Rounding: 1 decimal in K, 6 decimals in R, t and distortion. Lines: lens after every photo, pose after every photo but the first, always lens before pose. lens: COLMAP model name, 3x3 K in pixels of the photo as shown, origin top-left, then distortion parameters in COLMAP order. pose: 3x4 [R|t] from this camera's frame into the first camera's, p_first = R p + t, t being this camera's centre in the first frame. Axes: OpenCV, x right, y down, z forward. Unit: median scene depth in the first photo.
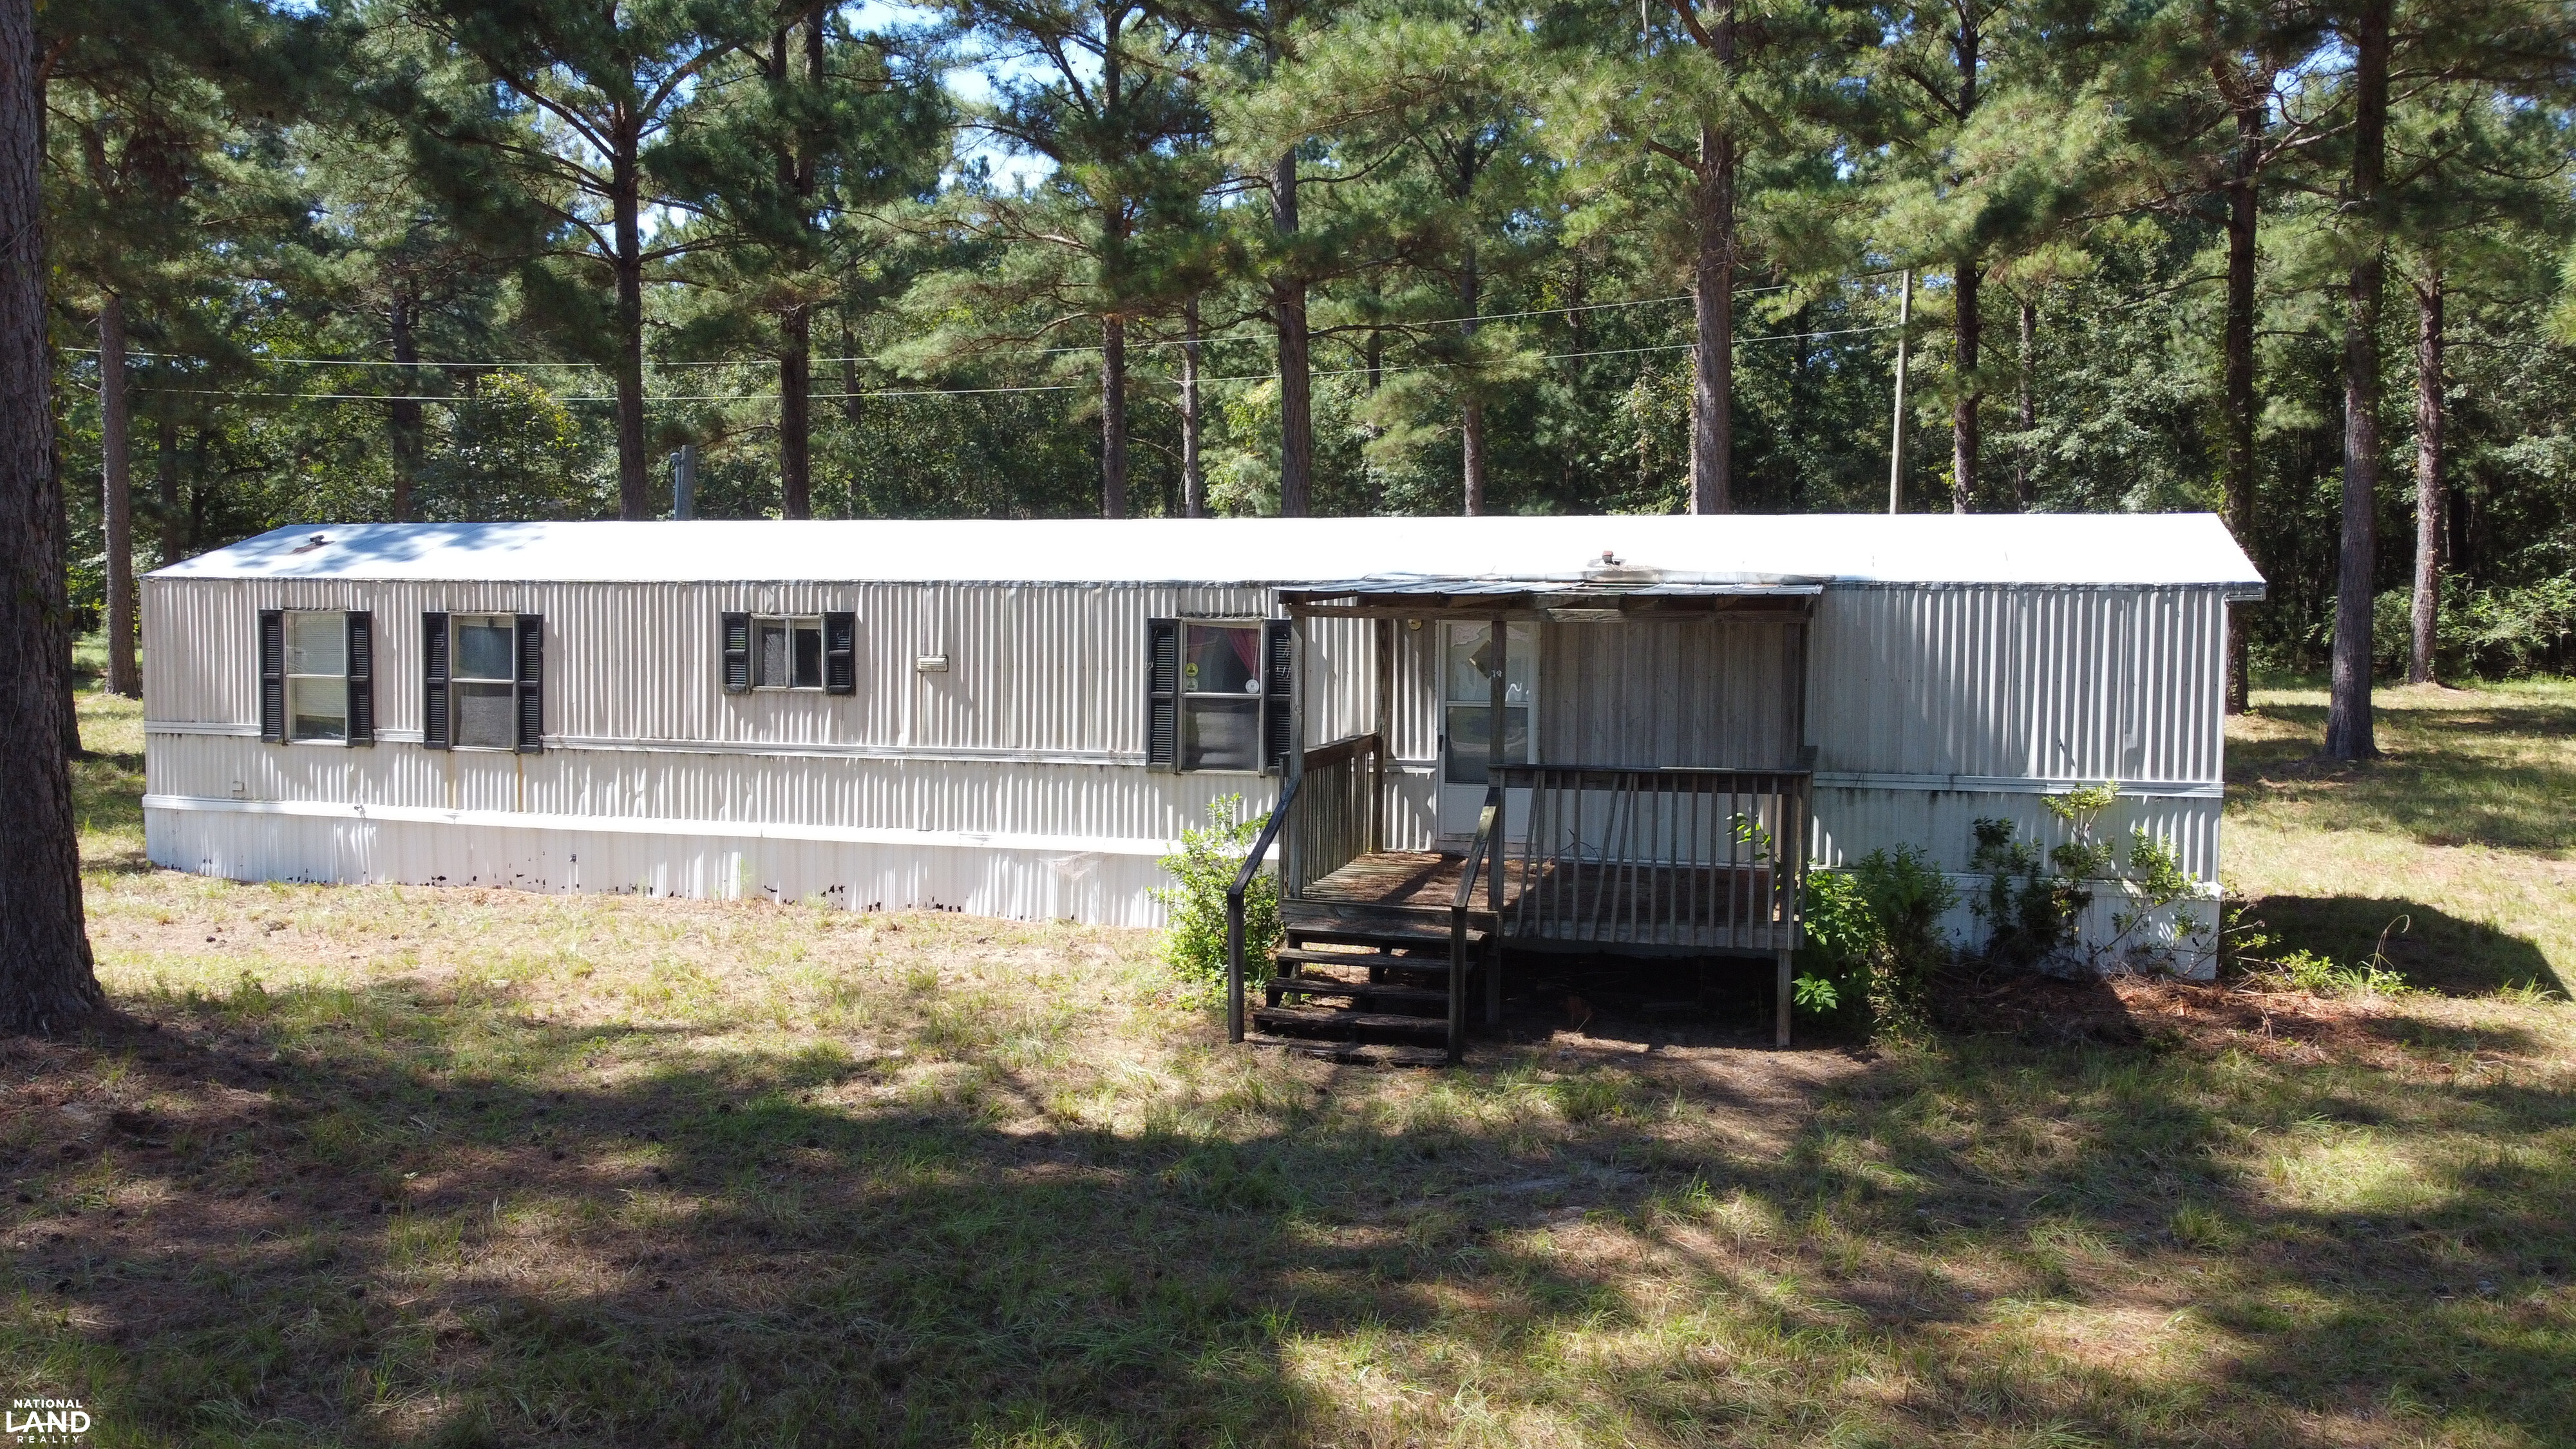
lens RADIAL K [[1955.1, 0, 1297.2], [0, 1955.1, 697.1], [0, 0, 1]] dist [-0.004983, -0.002004]
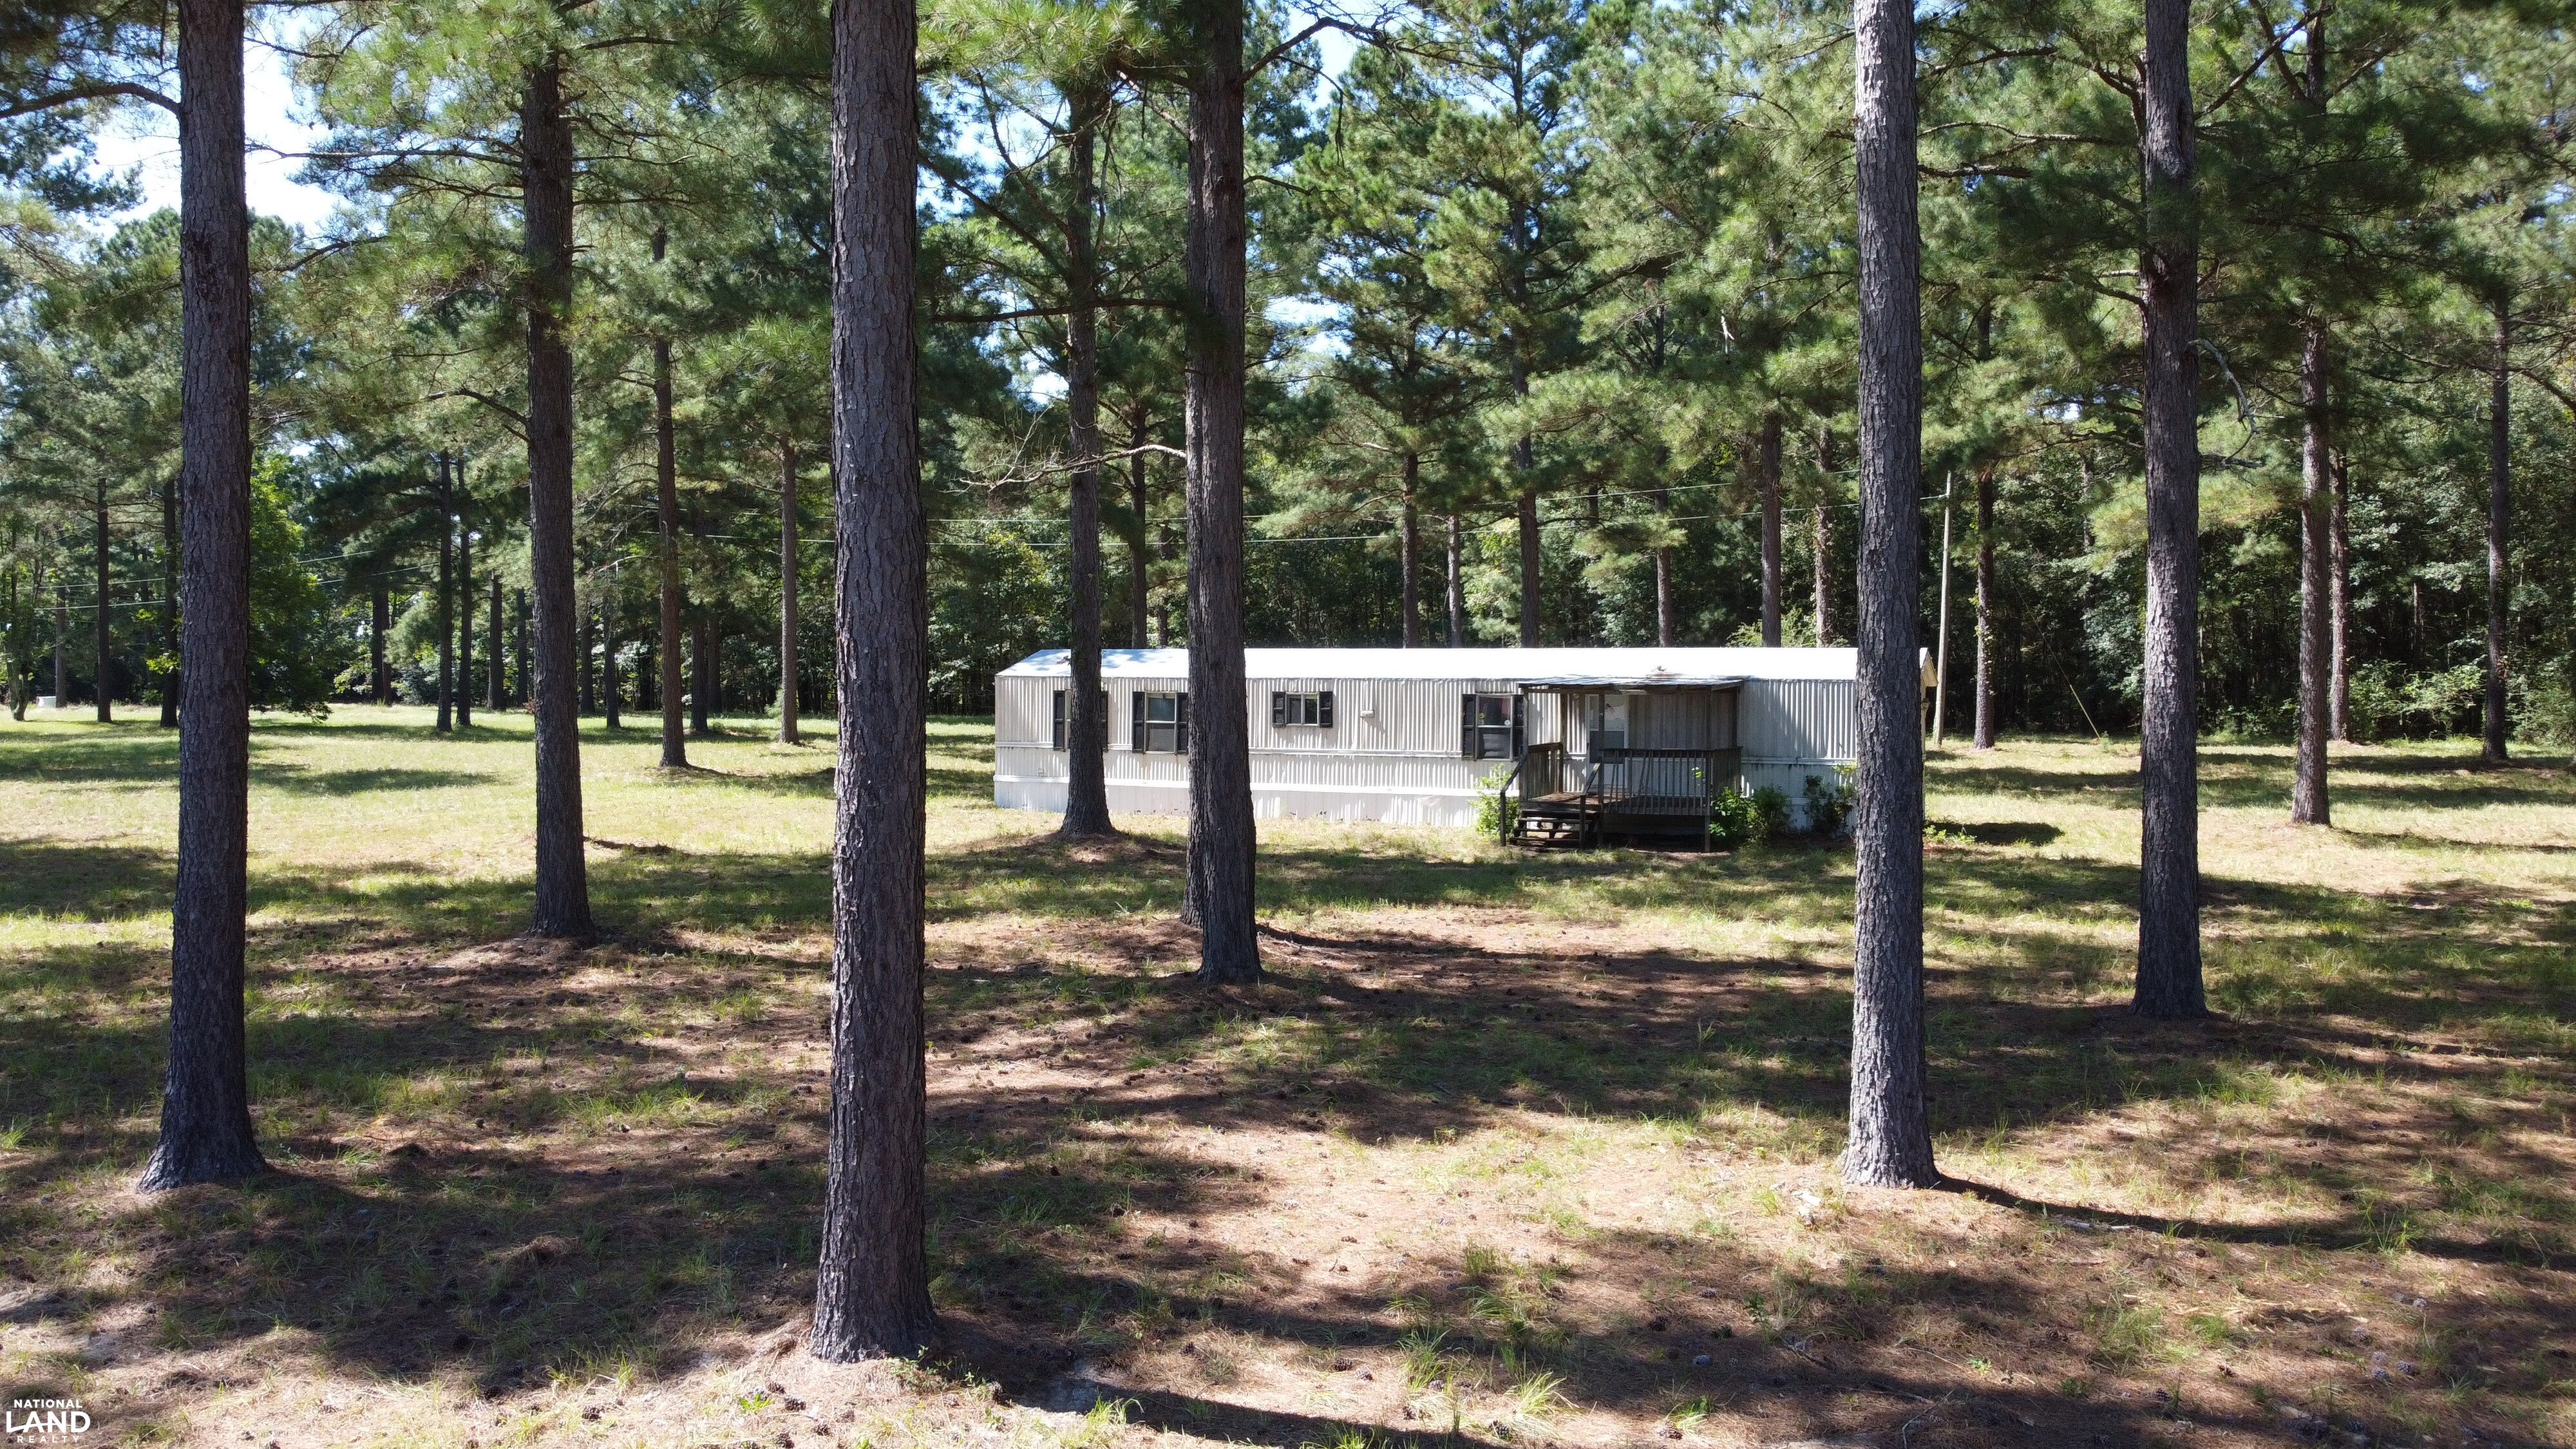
lens RADIAL K [[1955.1, 0, 1278.6], [0, 1955.1, 731.5], [0, 0, 1]] dist [-0.004983, -0.002004]
pose [[0.991226, 0.001883, -0.132168, 0.012925], [-0.004884, 0.999738, -0.022382, 0.052039], [0.132091, 0.022831, 0.990975, -1.205822]]
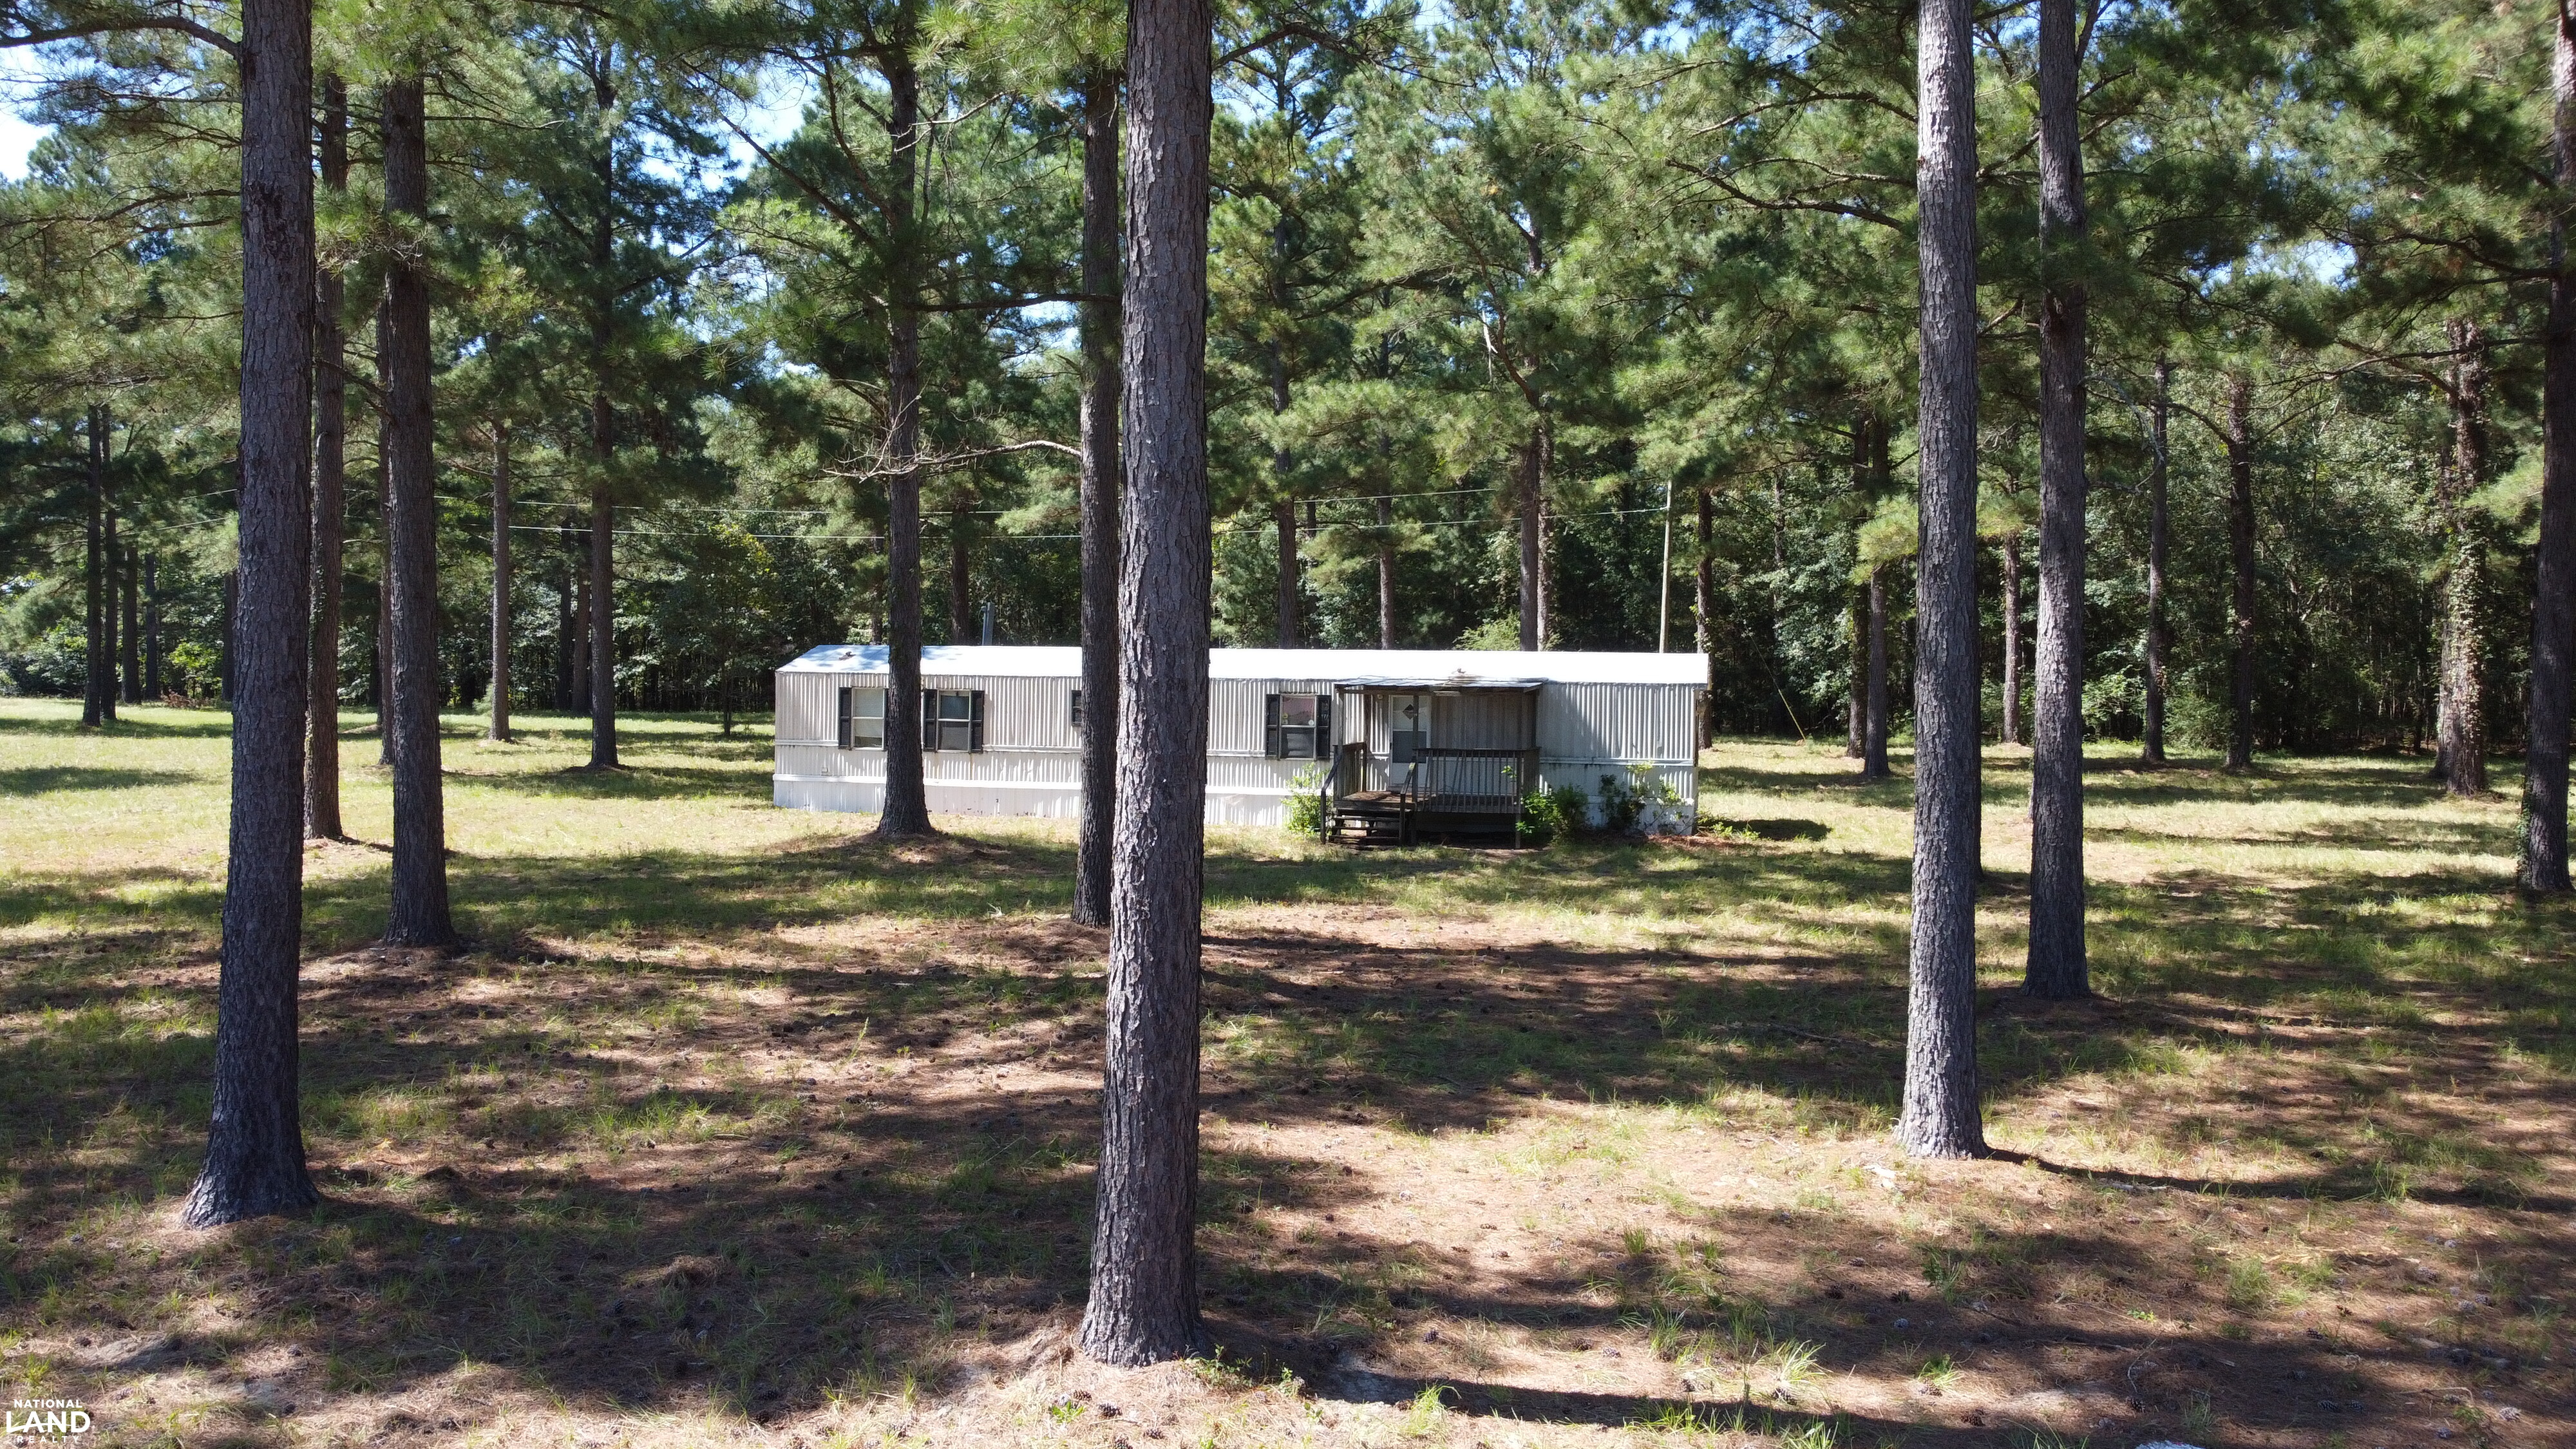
lens RADIAL K [[1955.1, 0, 1275.6], [0, 1955.1, 734.8], [0, 0, 1]] dist [-0.004983, -0.002004]
pose [[0.999114, 0.006271, 0.041605, -0.146941], [-0.005393, 0.999761, -0.021201, 0.052880], [-0.041728, 0.020958, 0.998909, -1.221549]]
